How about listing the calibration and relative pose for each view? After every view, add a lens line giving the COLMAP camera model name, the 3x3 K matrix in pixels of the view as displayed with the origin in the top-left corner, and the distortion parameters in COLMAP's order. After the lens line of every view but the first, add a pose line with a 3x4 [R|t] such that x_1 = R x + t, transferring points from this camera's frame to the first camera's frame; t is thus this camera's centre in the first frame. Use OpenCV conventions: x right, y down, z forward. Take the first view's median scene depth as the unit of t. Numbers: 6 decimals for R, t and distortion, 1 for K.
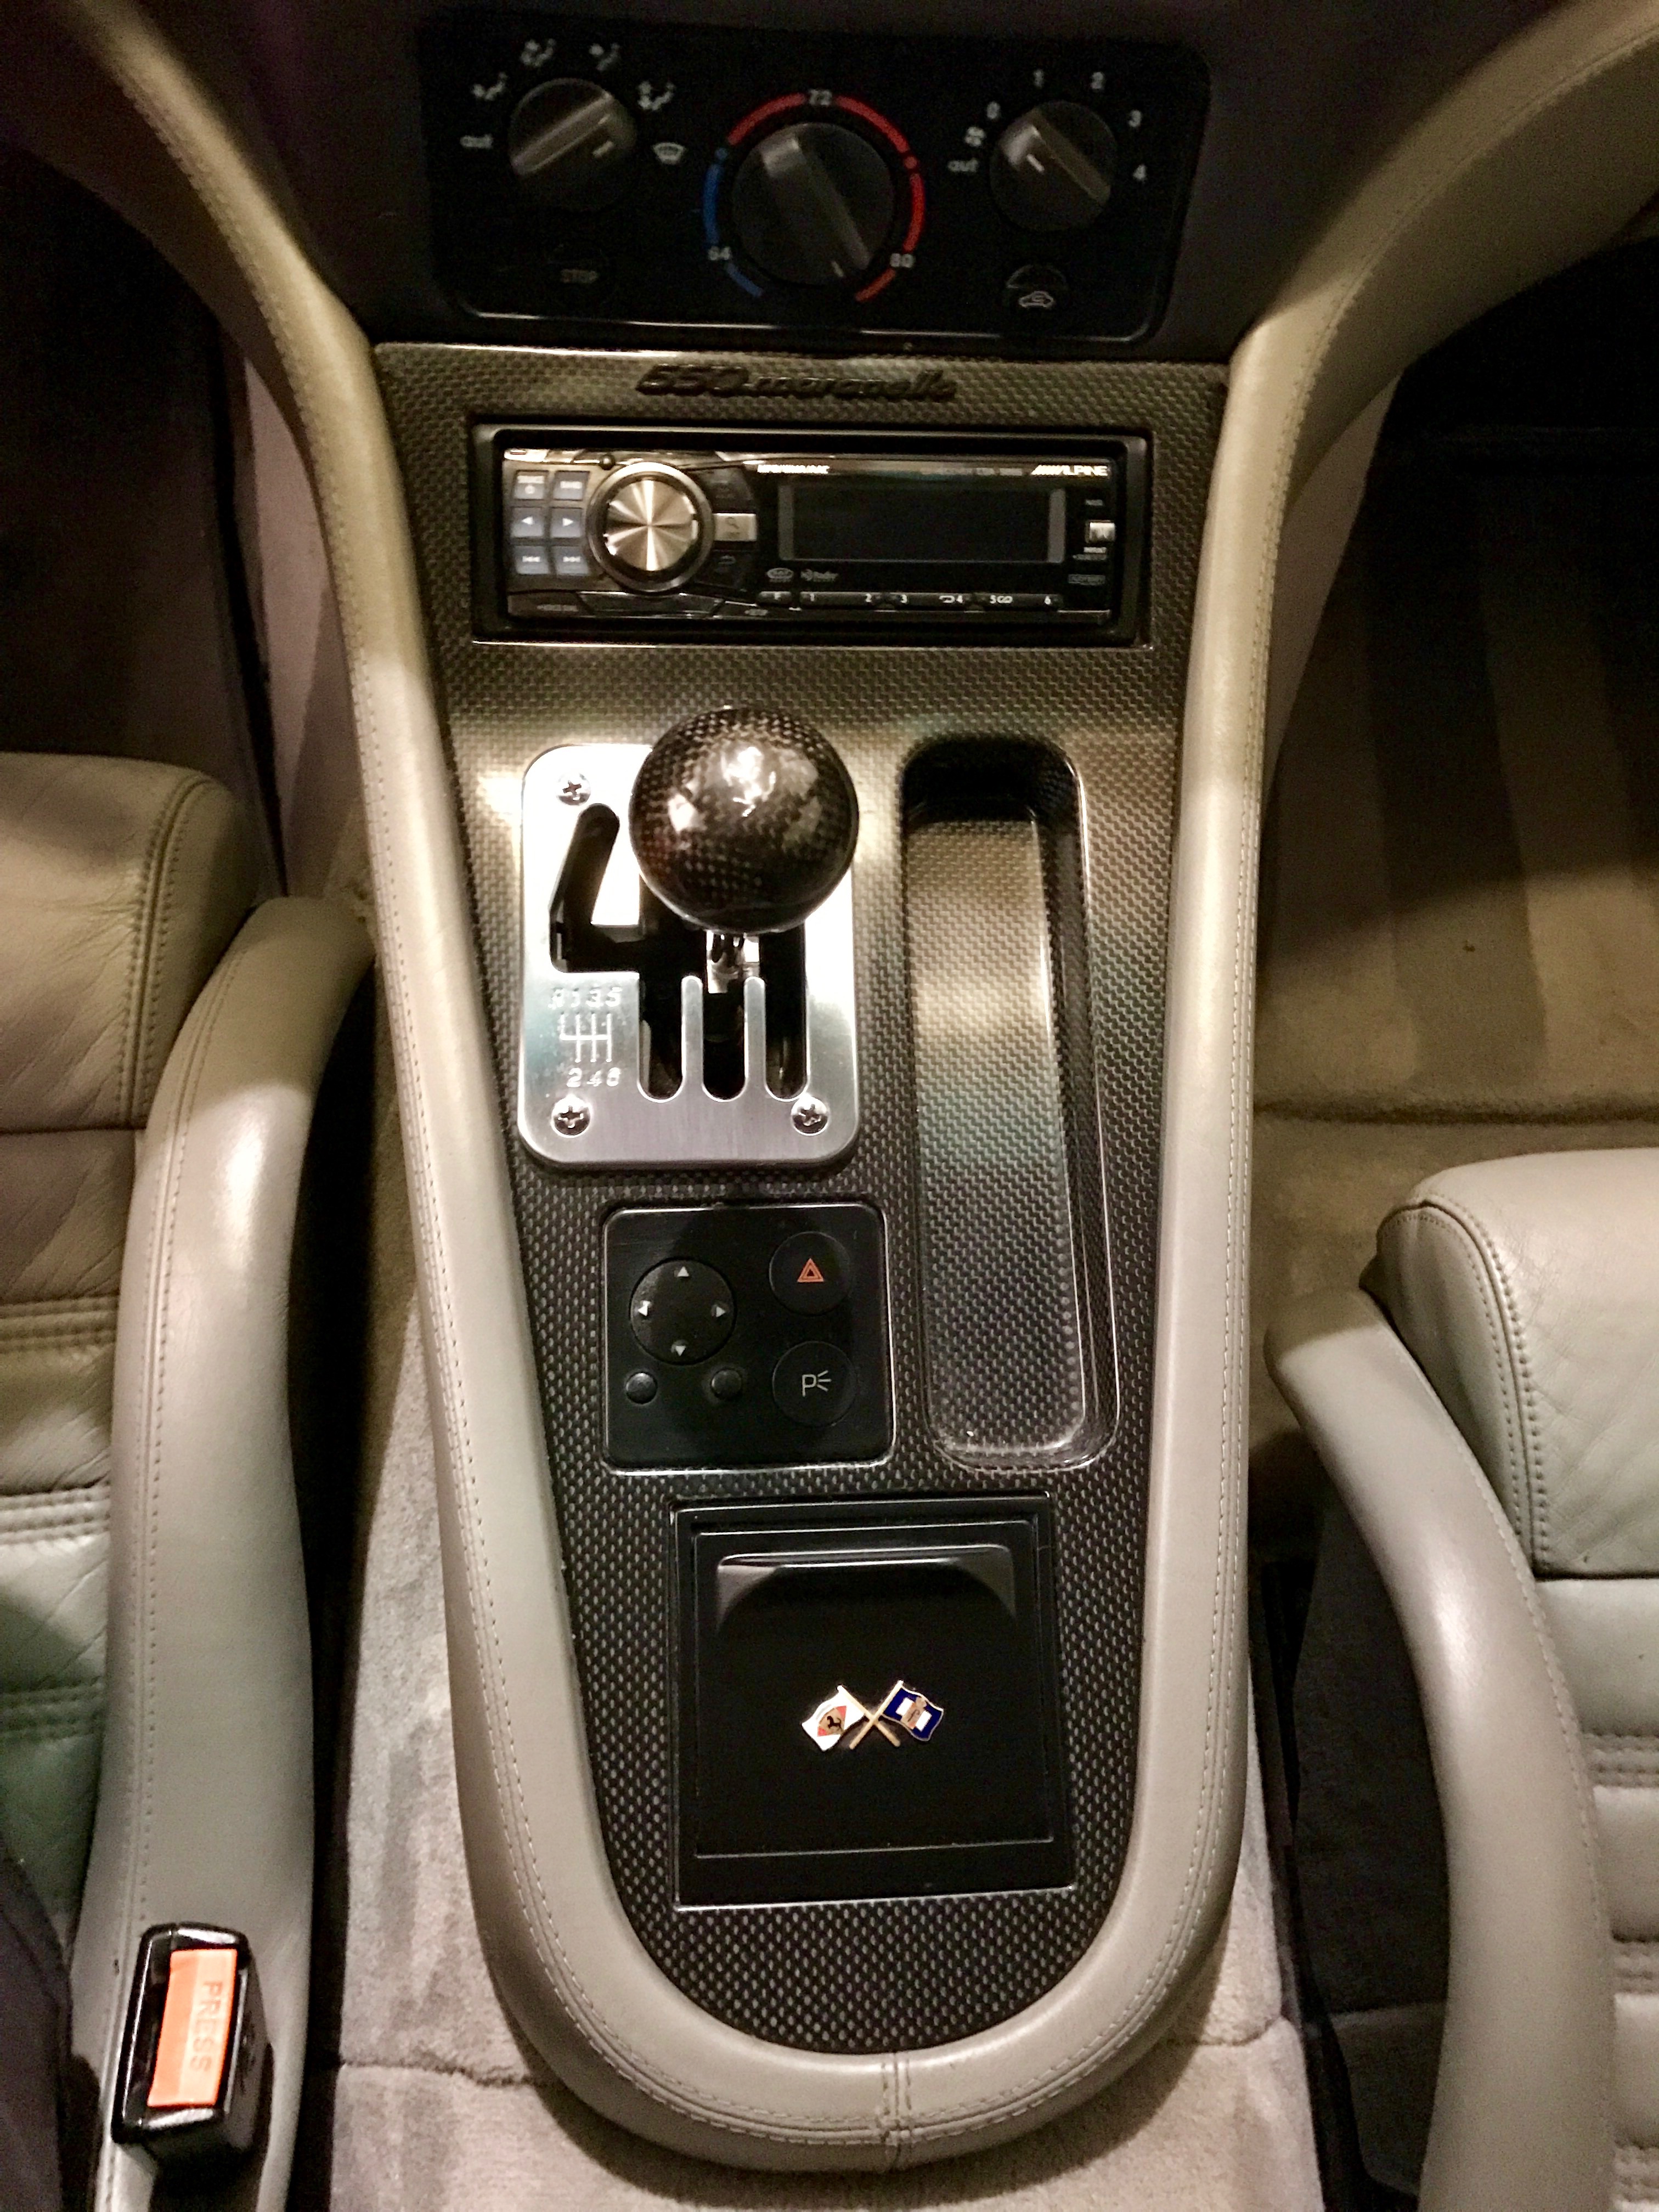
lens RADIAL K [[1819.2, 0, 829.5], [0, 1819.2, 1106.0], [0, 0, 1]] dist [-0.001284, -0.001722]
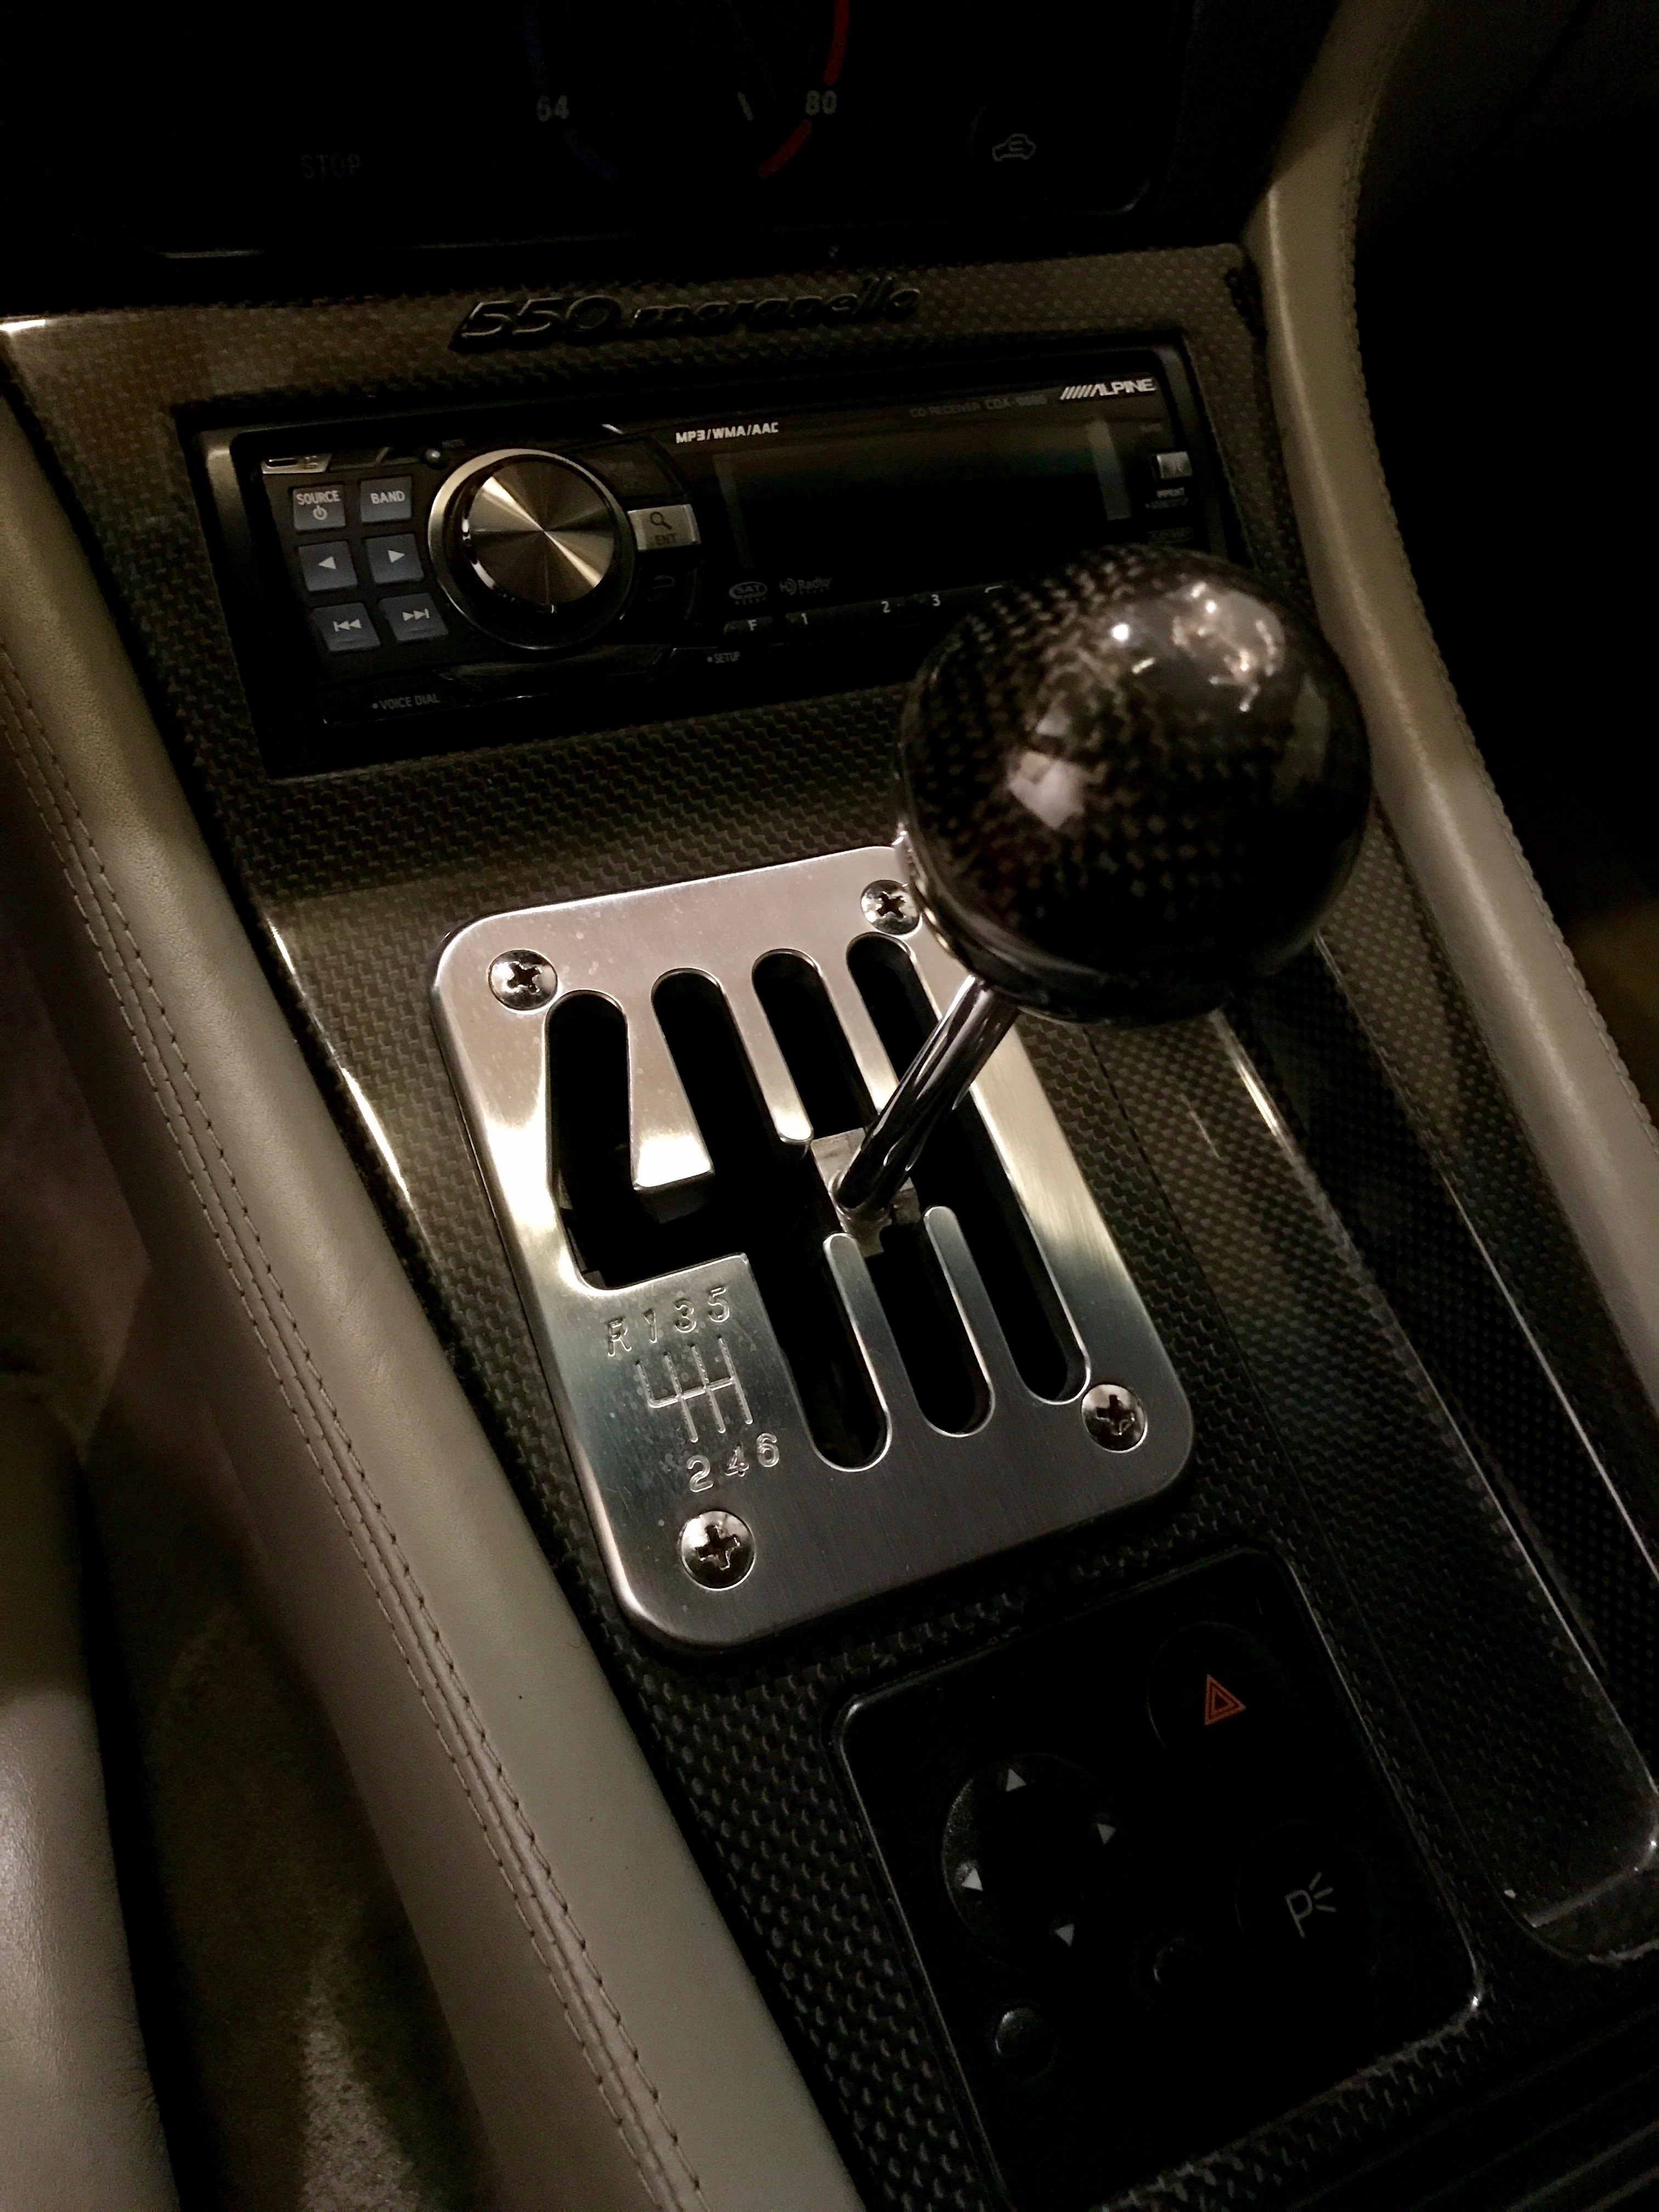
lens RADIAL K [[1724.1, 0, 829.5], [0, 1724.1, 1106.0], [0, 0, 1]] dist [0.004704, -0.000915]
pose [[0.930232, -0.238341, 0.279038, -0.214429], [0.290119, 0.943269, -0.161476, -0.023905], [-0.224722, 0.231164, 0.946606, 0.491889]]
